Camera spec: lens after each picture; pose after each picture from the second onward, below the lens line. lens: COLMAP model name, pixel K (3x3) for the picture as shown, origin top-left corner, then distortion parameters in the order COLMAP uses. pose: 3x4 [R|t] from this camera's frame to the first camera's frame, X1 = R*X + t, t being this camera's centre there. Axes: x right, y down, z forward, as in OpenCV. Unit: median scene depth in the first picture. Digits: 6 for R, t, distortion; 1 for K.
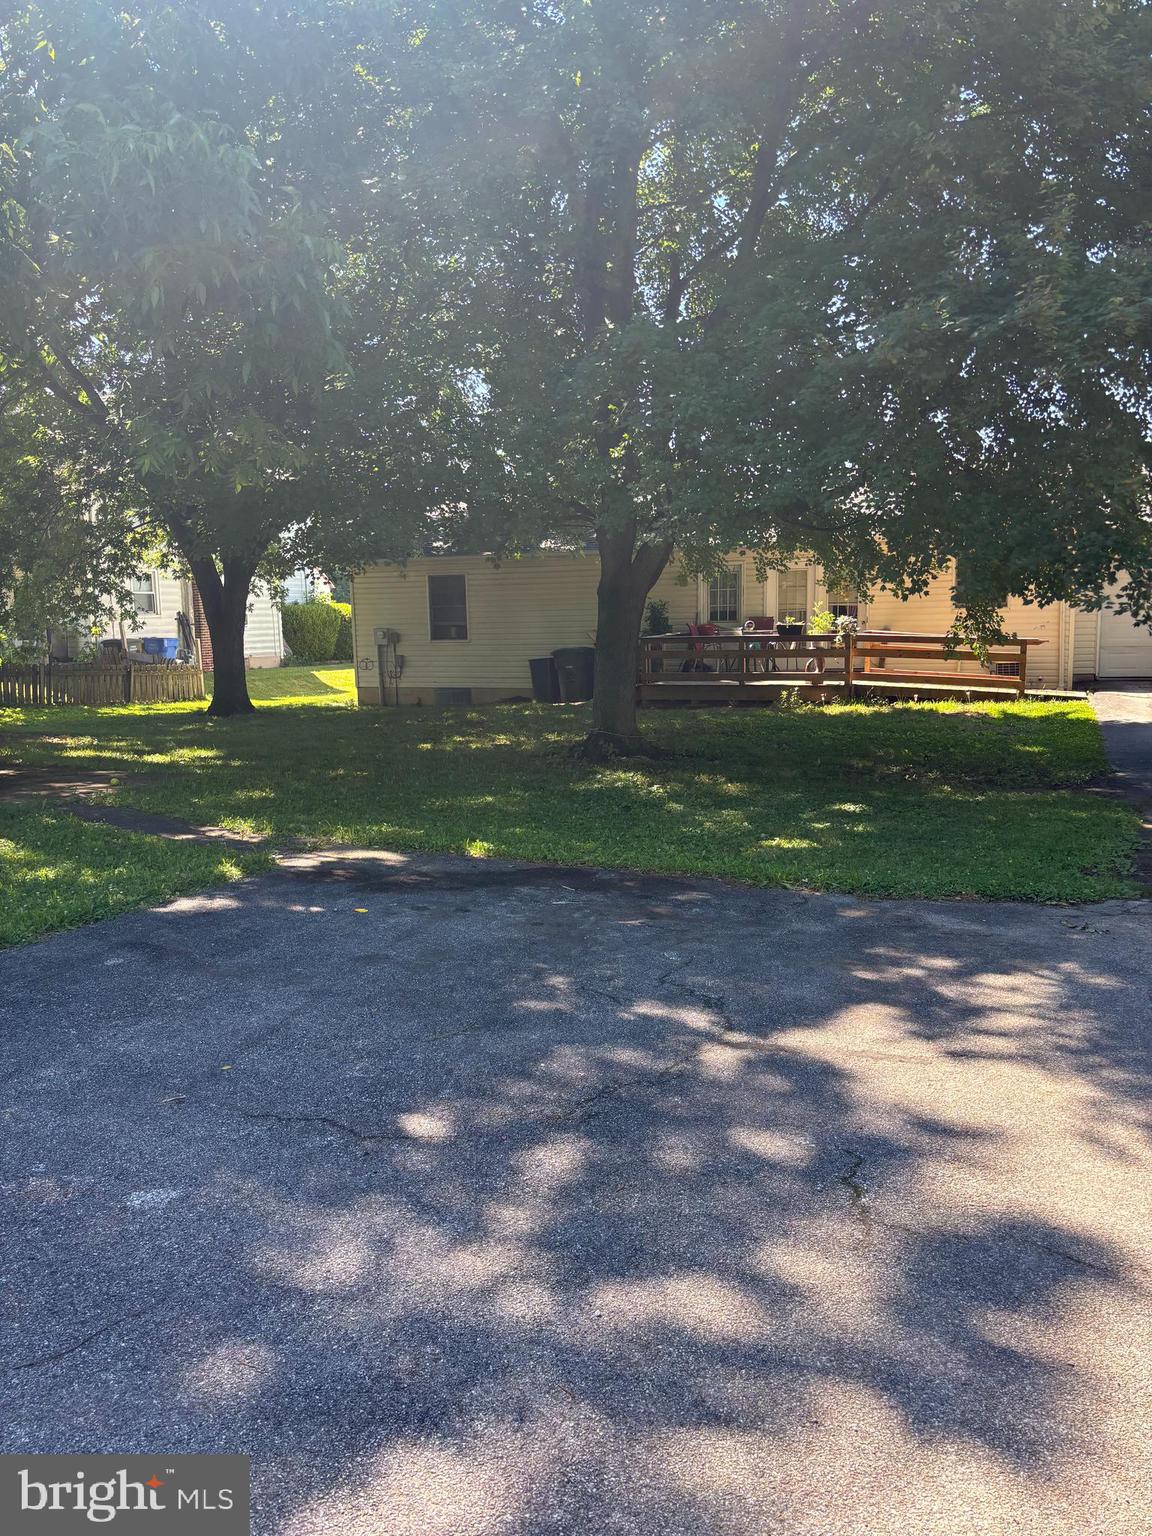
lens RADIAL K [[1156.0, 0, 576.0], [0, 1156.0, 768.0], [0, 0, 1]] dist [0.023046, -0.006974]
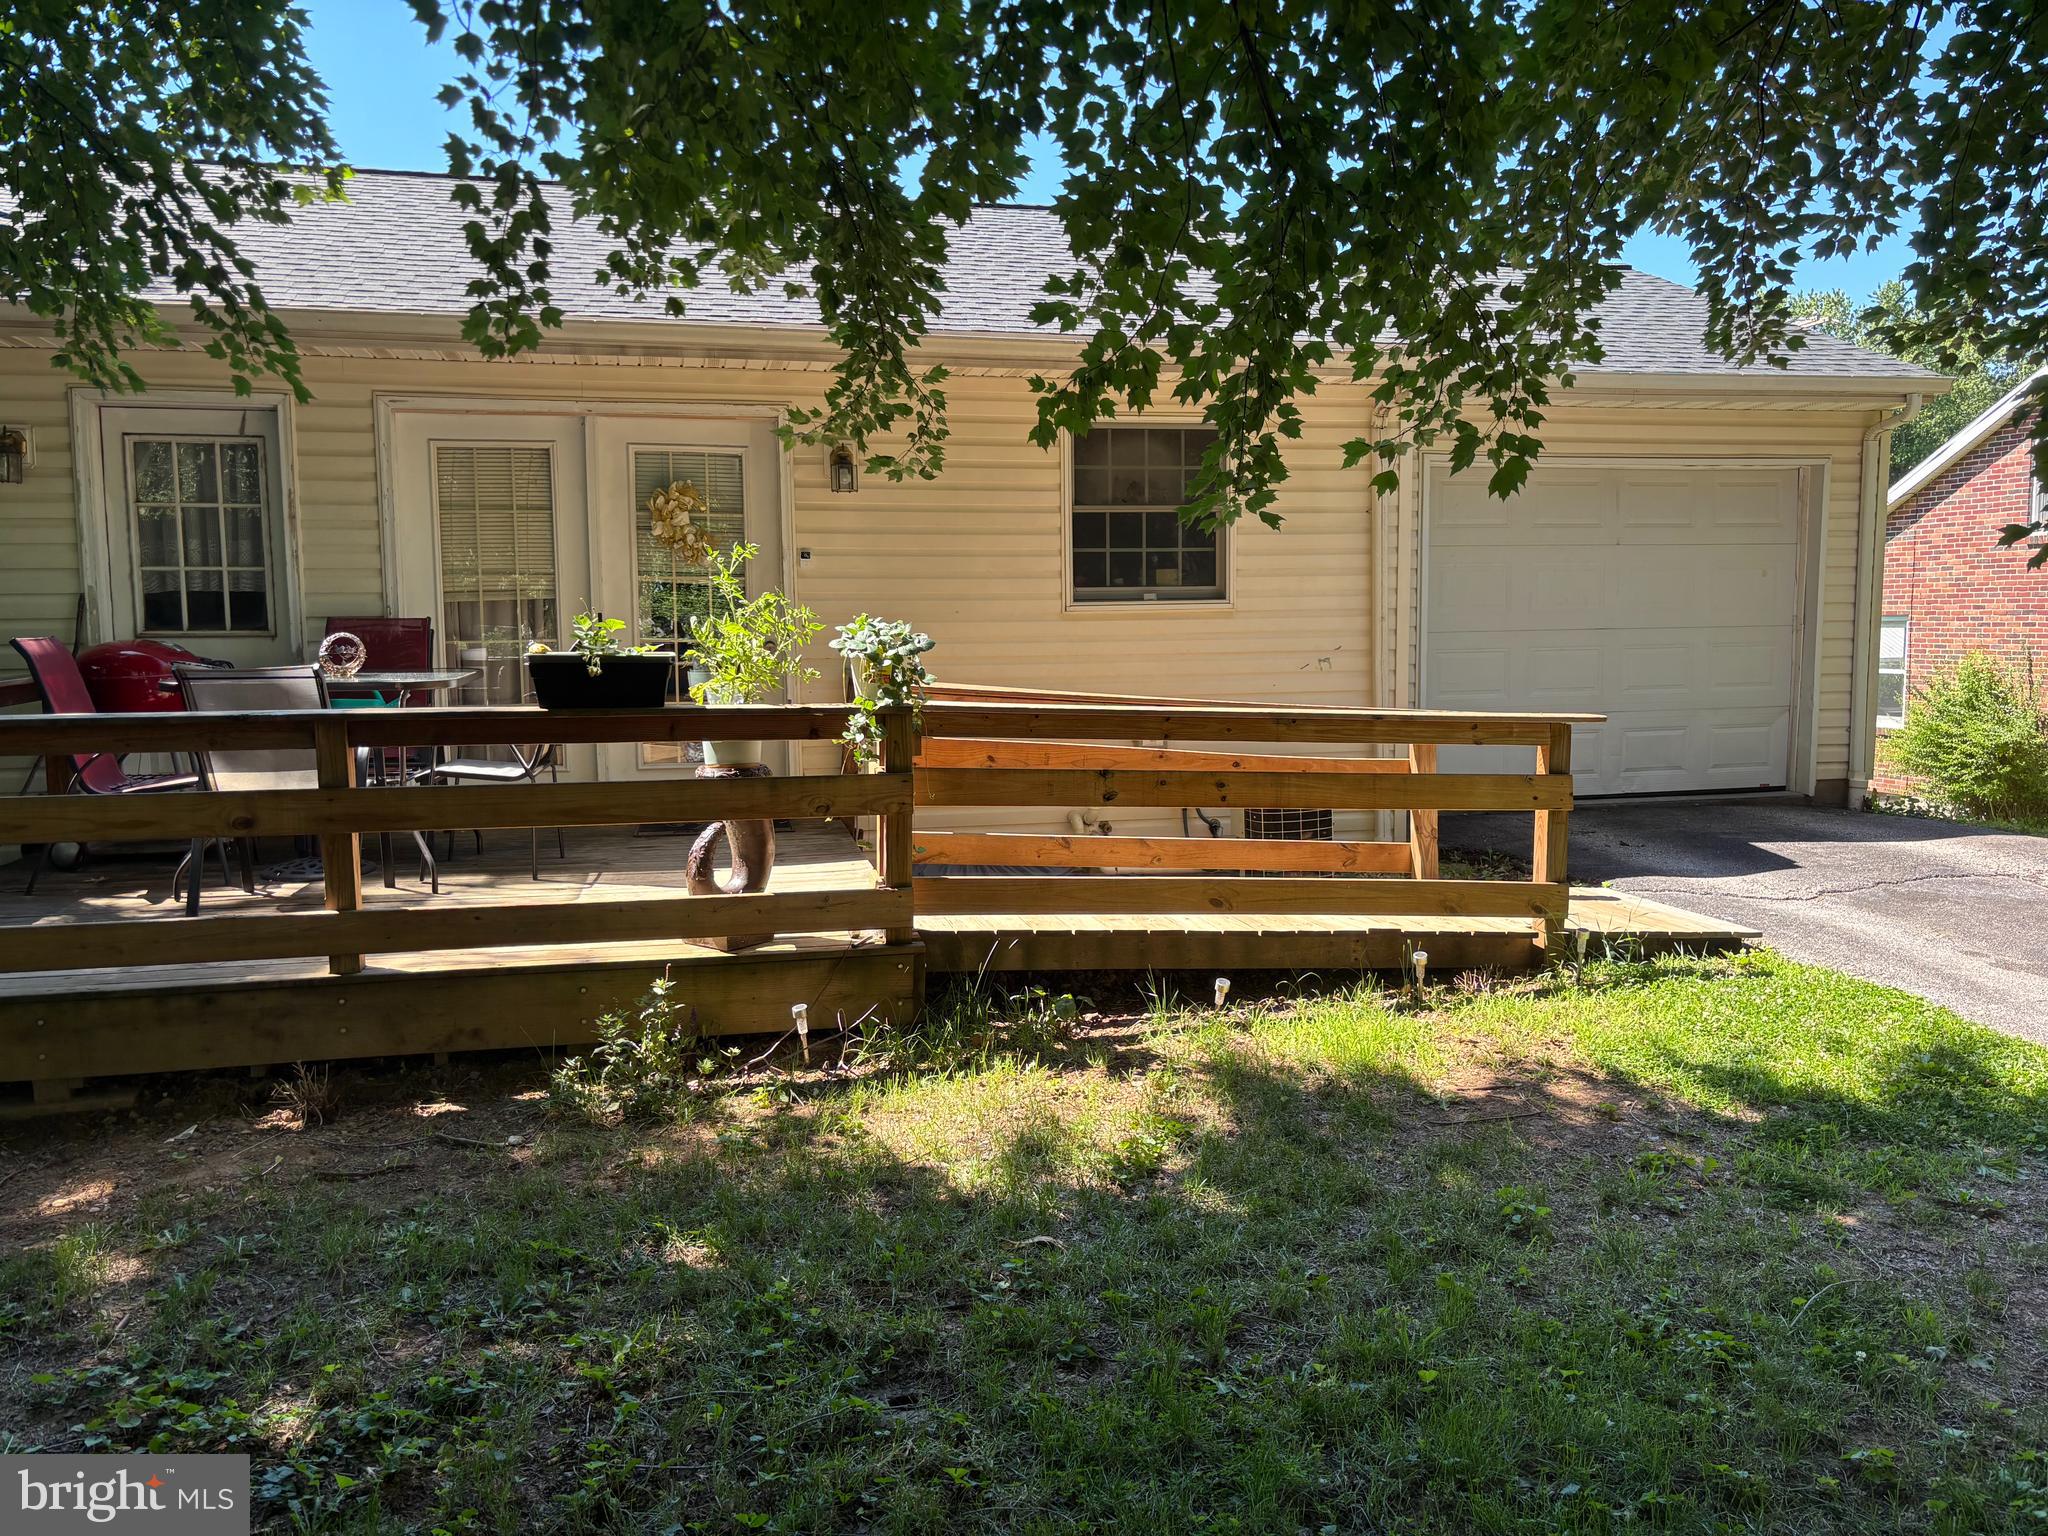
lens RADIAL K [[1541.4, 0, 1024.0], [0, 1541.4, 768.0], [0, 0, 1]] dist [0.023046, -0.006974]
pose [[0.813620, -0.033305, 0.580442, 0.088659], [0.058810, 0.997952, -0.025173, -0.092528], [-0.578414, 0.054617, 0.813913, 0.734319]]
